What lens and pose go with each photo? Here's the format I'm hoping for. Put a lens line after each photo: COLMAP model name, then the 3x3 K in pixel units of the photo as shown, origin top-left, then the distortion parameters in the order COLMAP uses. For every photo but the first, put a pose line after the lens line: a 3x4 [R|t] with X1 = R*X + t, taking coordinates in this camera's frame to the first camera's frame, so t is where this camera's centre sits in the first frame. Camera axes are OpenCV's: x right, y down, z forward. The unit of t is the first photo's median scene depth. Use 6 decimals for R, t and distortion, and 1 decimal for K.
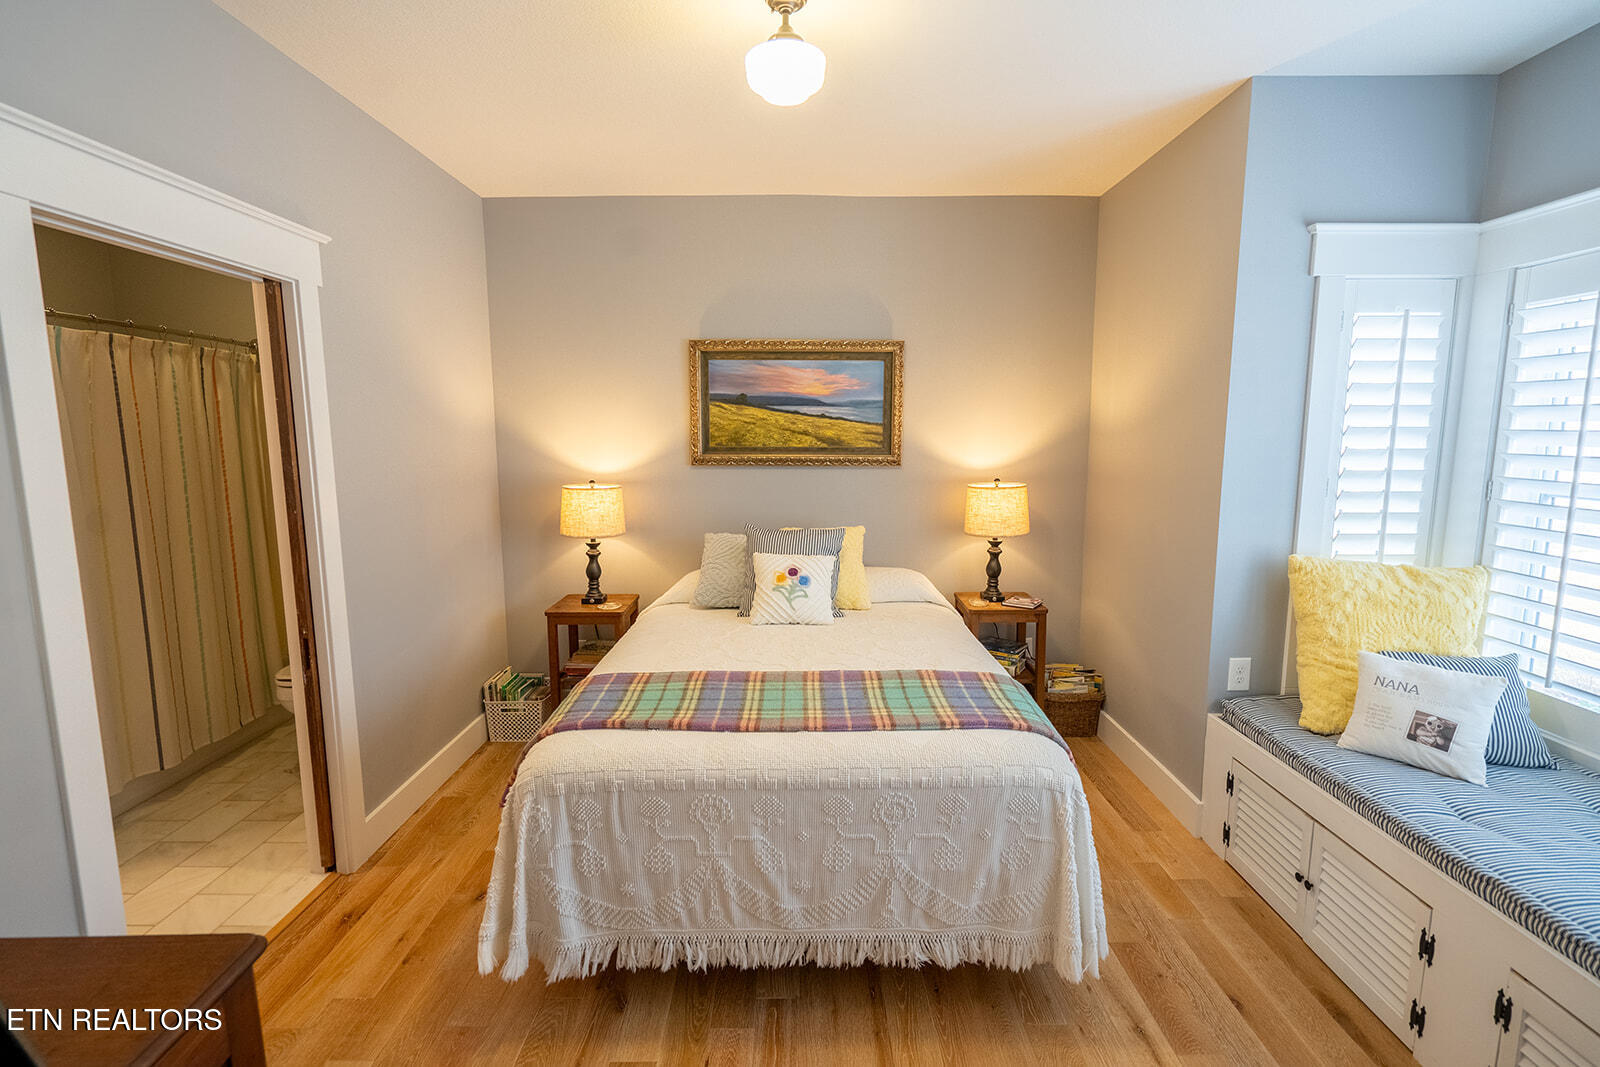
lens RADIAL K [[723.1, 0, 801.2], [0, 723.1, 525.7], [0, 0, 1]] dist [-0.010088, 0.008958]
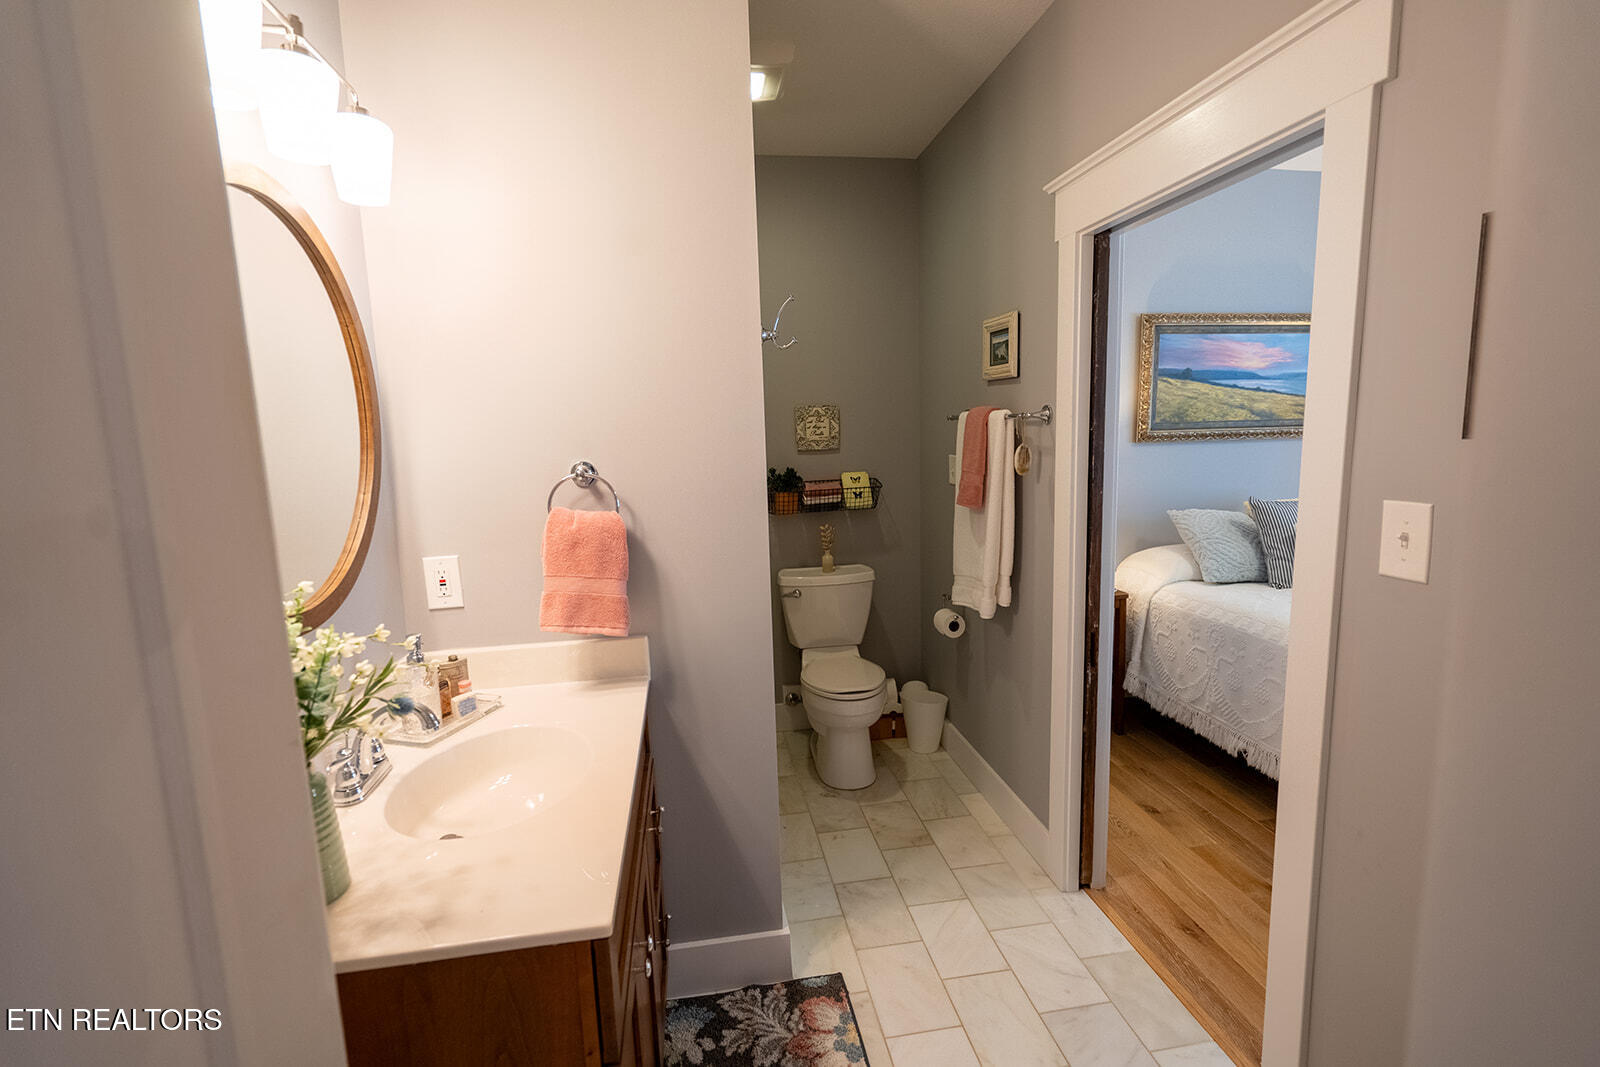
lens RADIAL K [[723.1, 0, 801.2], [0, 723.1, 525.7], [0, 0, 1]] dist [-0.010088, 0.008958]
pose [[0.985058, -0.052828, 0.163919, -0.777303], [0.050937, 0.998578, 0.015725, -0.009197], [-0.164516, -0.007141, 0.986348, 0.106966]]
